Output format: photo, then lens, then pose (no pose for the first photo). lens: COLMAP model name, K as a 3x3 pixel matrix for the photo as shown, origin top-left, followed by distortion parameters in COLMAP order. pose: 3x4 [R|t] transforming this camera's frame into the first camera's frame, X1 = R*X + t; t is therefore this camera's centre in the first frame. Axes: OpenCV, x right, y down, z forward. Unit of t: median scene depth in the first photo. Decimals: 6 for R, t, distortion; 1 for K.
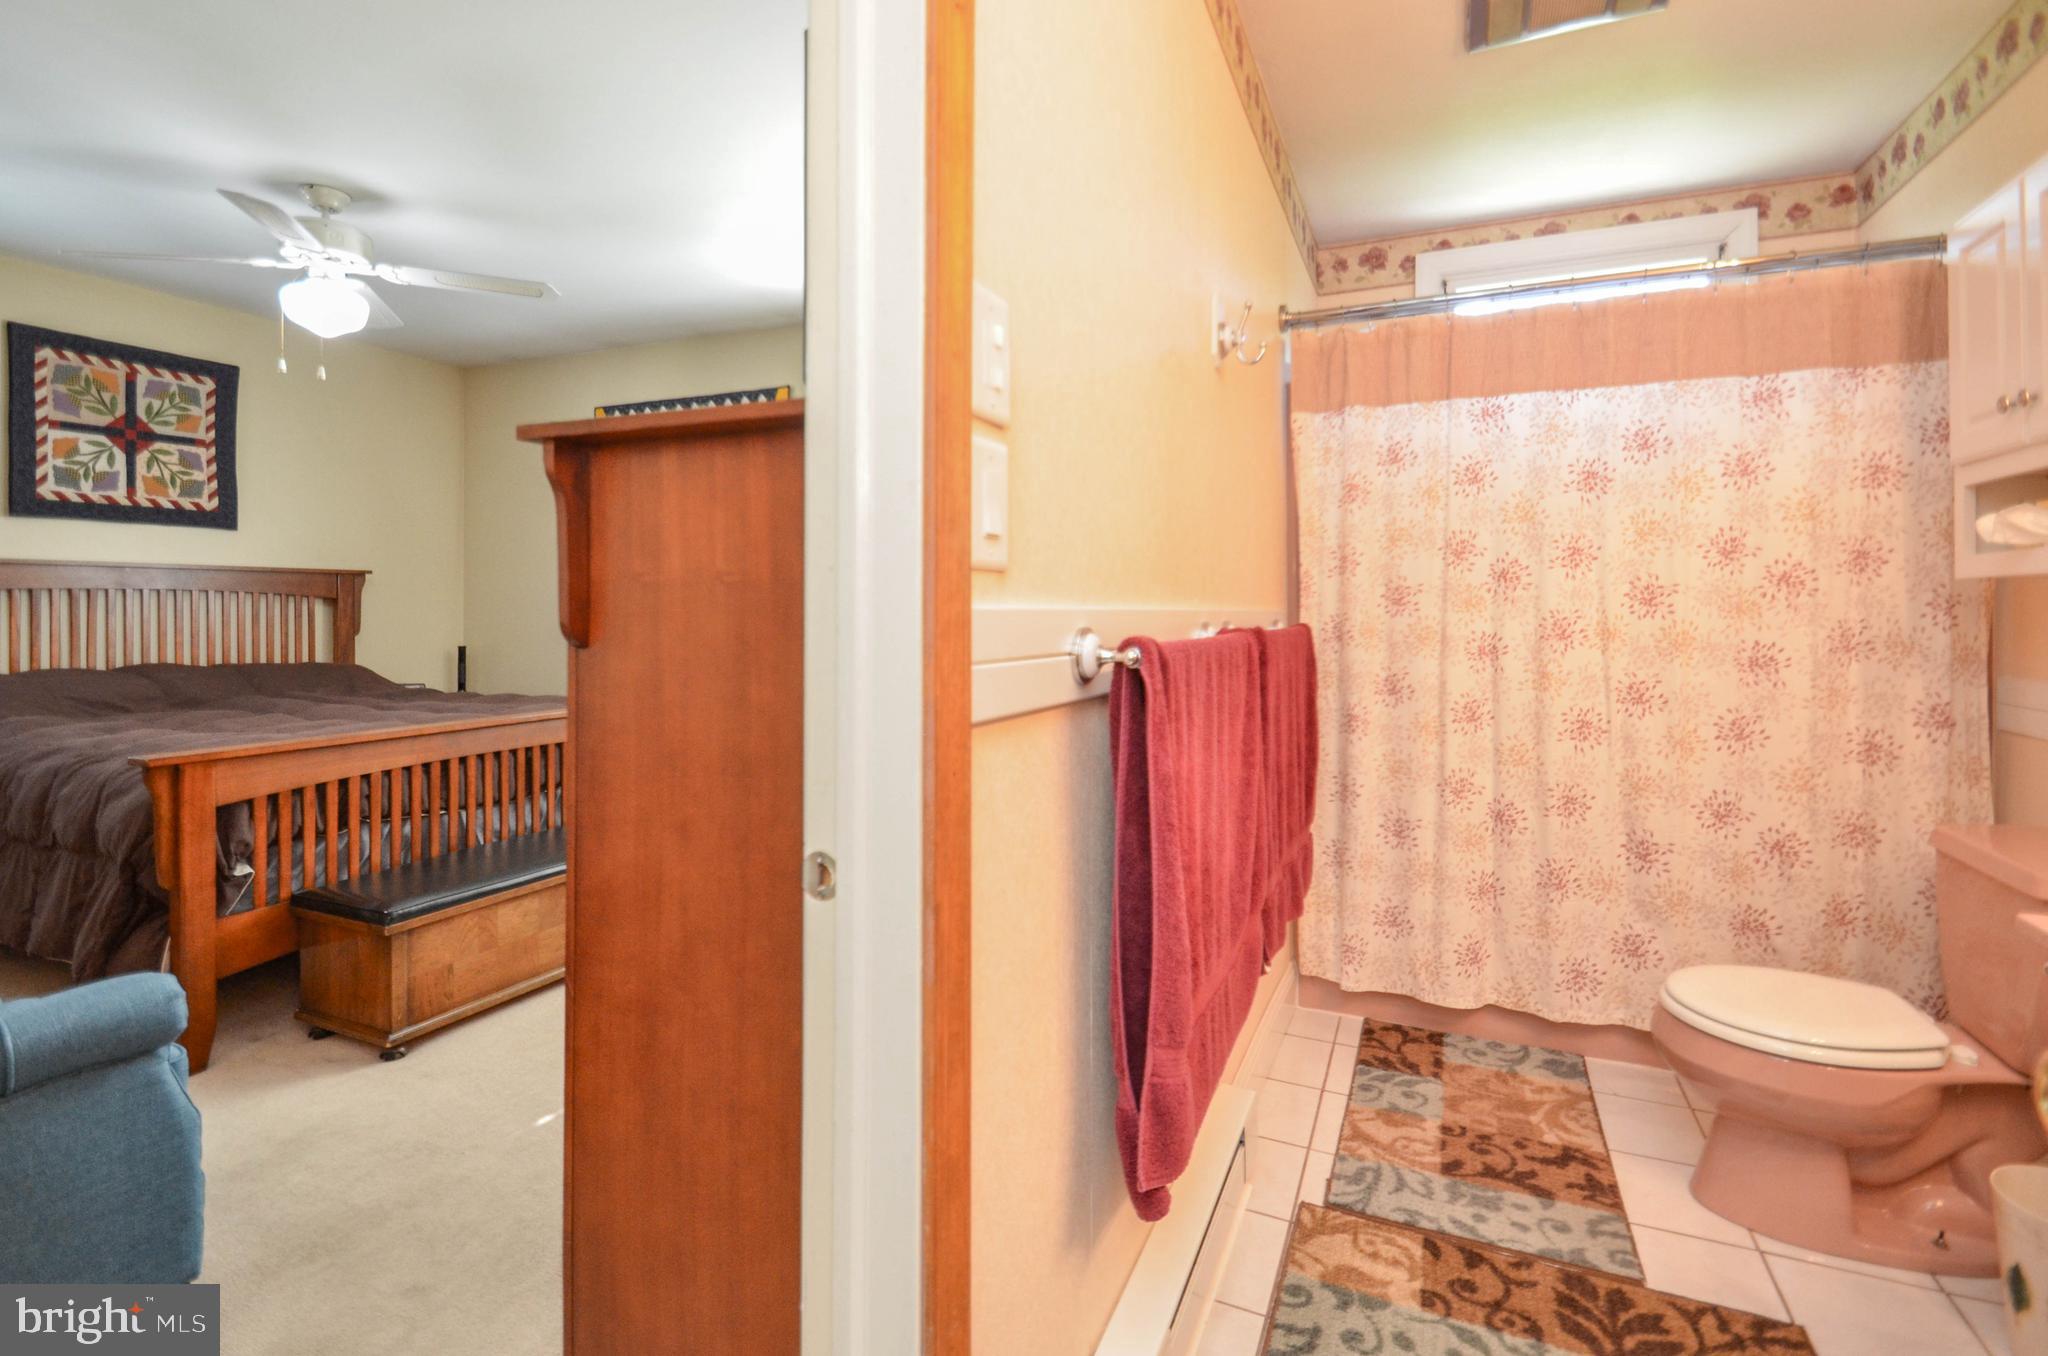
lens RADIAL K [[927.5, 0, 1045.8], [0, 927.5, 608.3], [0, 0, 1]] dist [0.022294, -0.013873]
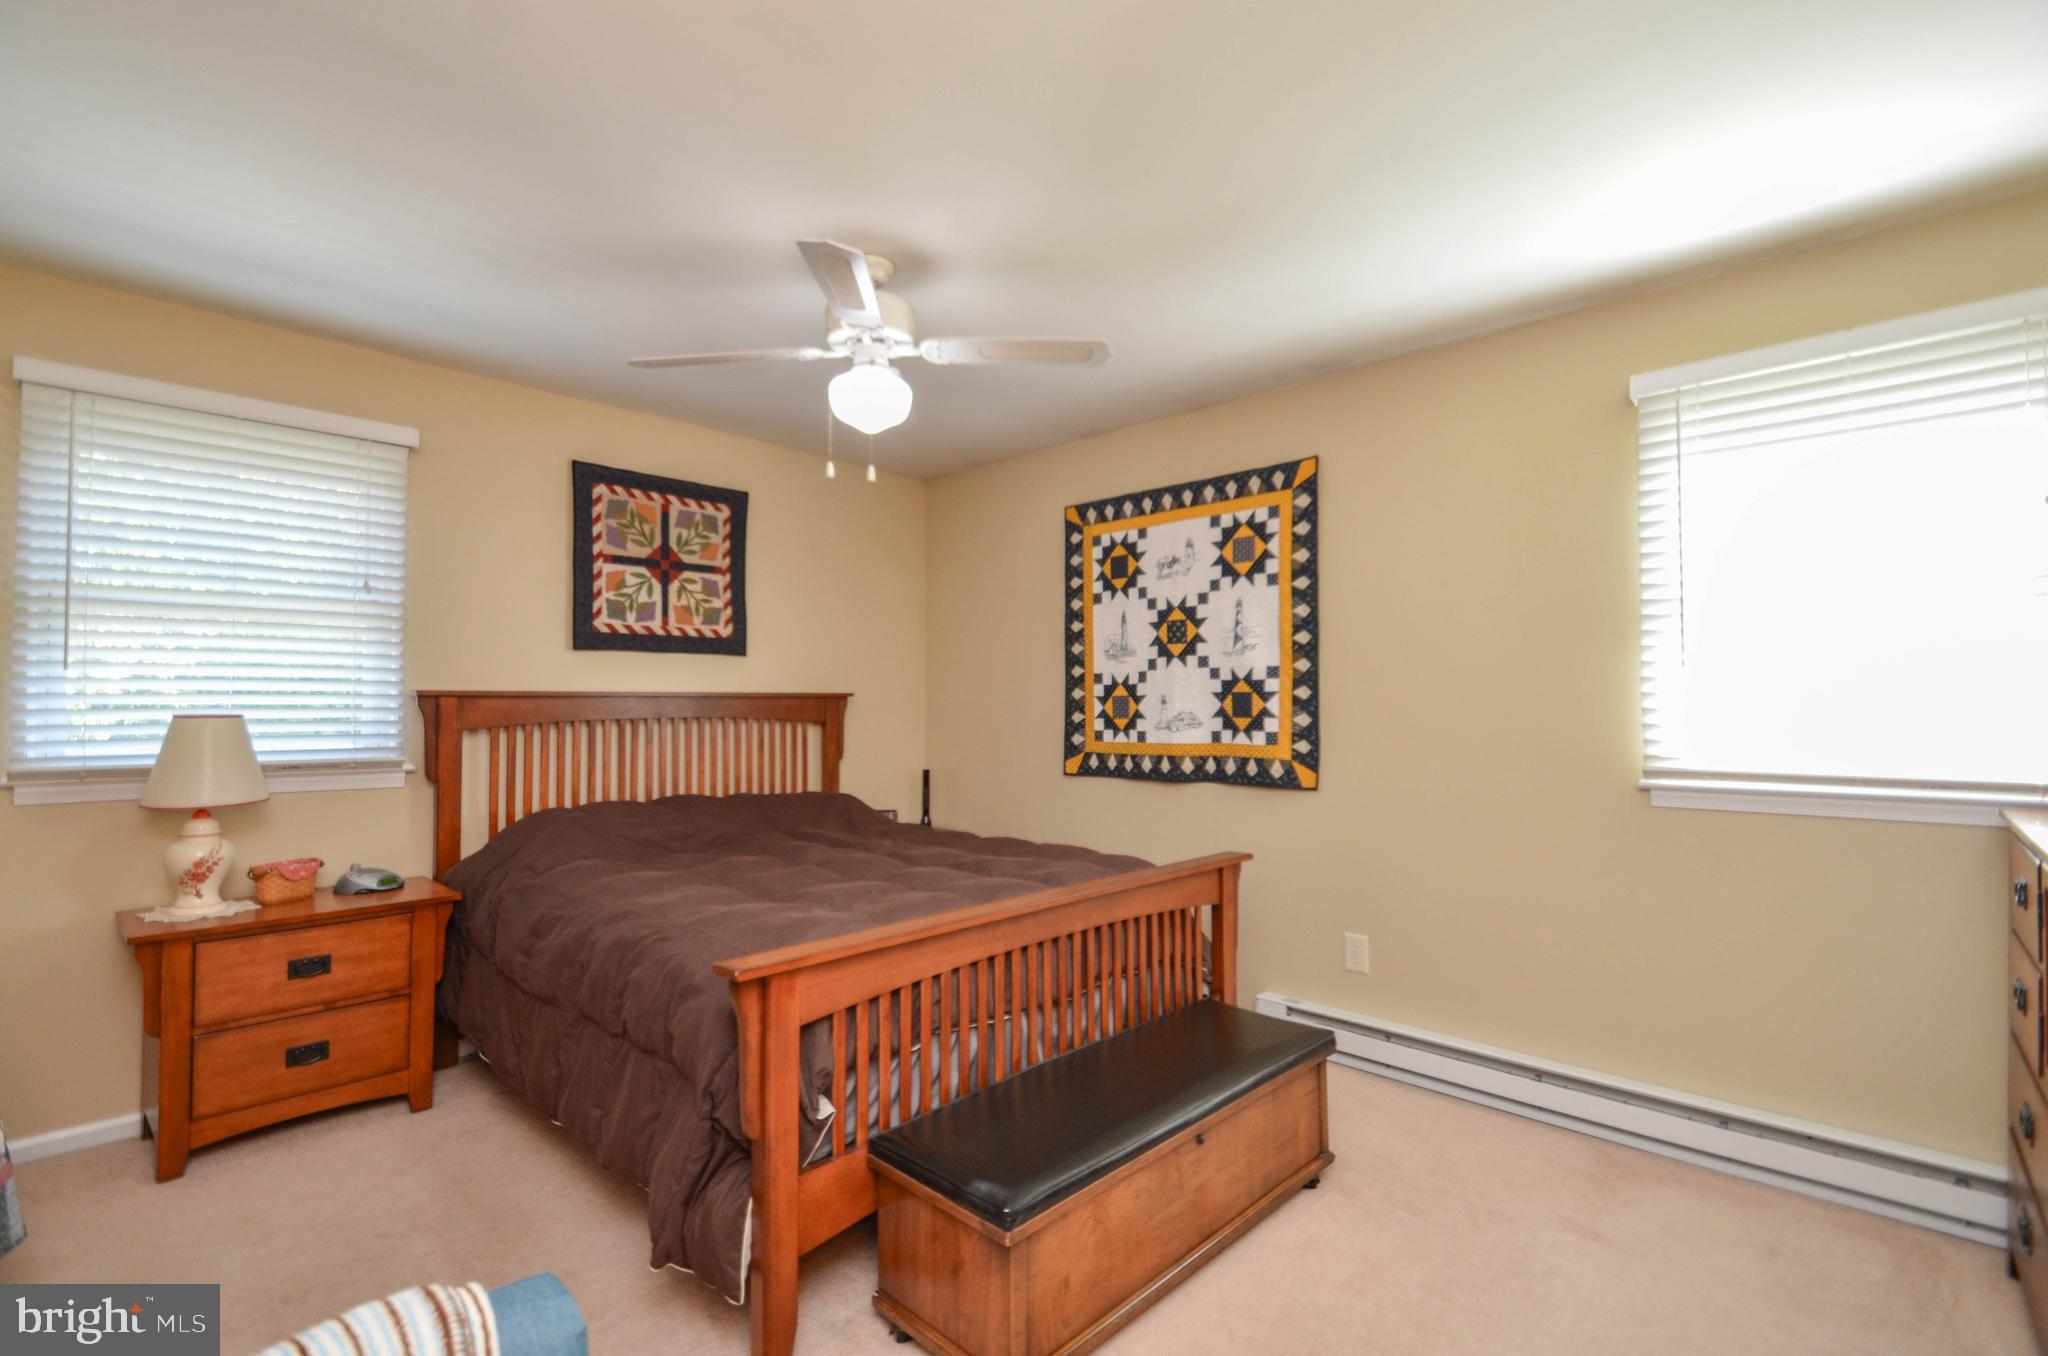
lens RADIAL K [[927.5, 0, 1032.1], [0, 927.5, 675.1], [0, 0, 1]] dist [0.022294, -0.013873]
pose [[0.936919, -0.017062, -0.349129, -0.273177], [0.005074, 0.999367, -0.035225, -0.031461], [0.349509, 0.031231, 0.936412, 0.213107]]
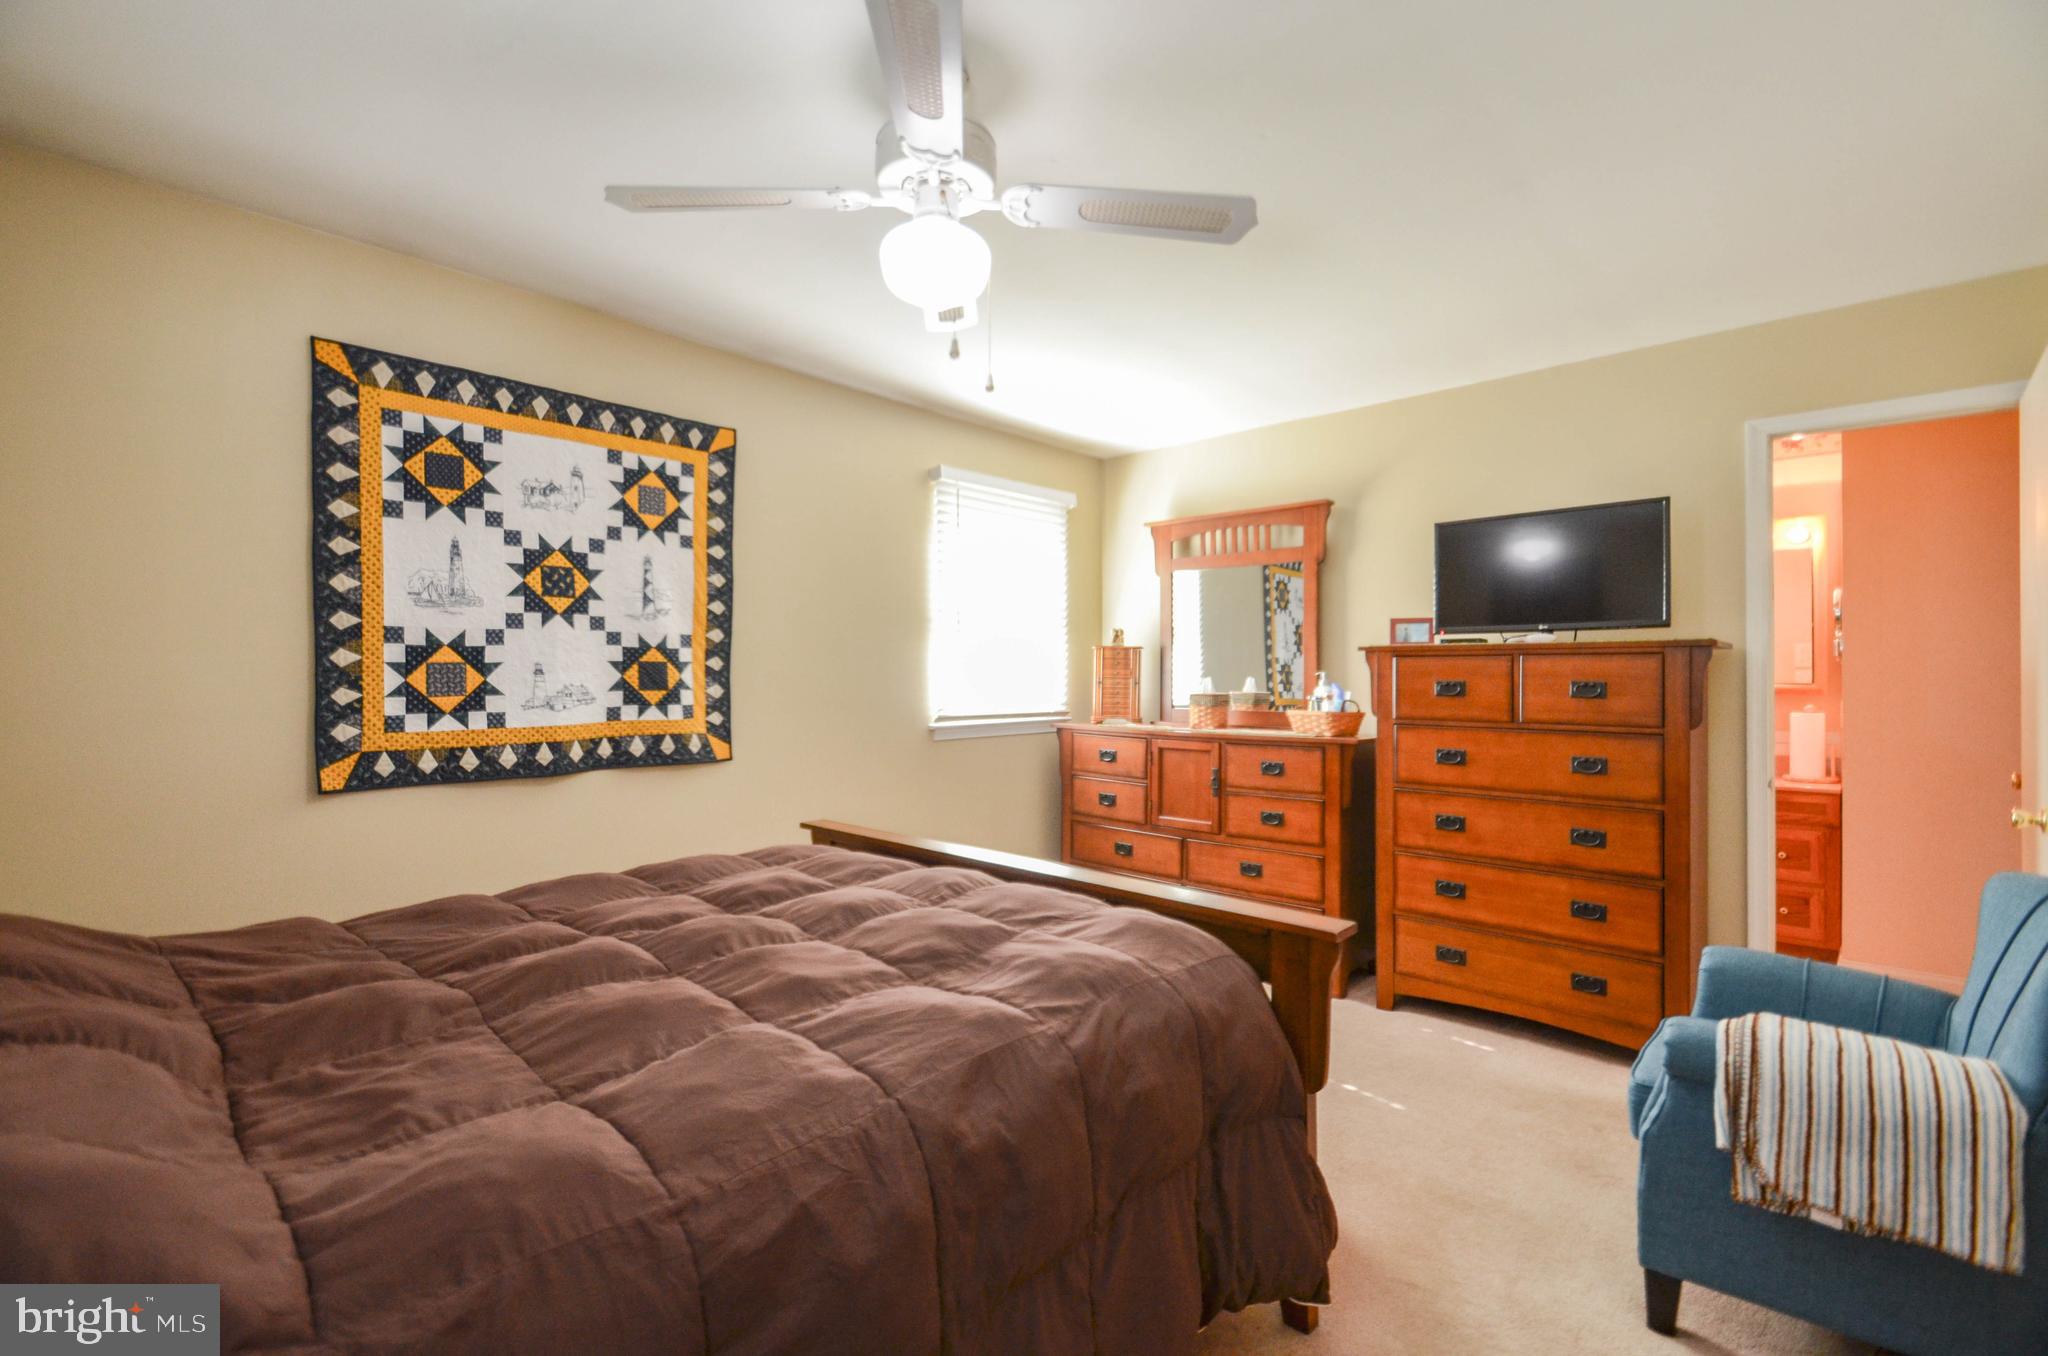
lens RADIAL K [[927.5, 0, 1023.4], [0, 927.5, 685.2], [0, 0, 1]] dist [0.022294, -0.013873]
pose [[0.313133, -0.008388, 0.949672, -0.826564], [0.012658, 0.999909, 0.004658, -0.026919], [-0.949625, 0.010563, 0.313210, 0.468714]]
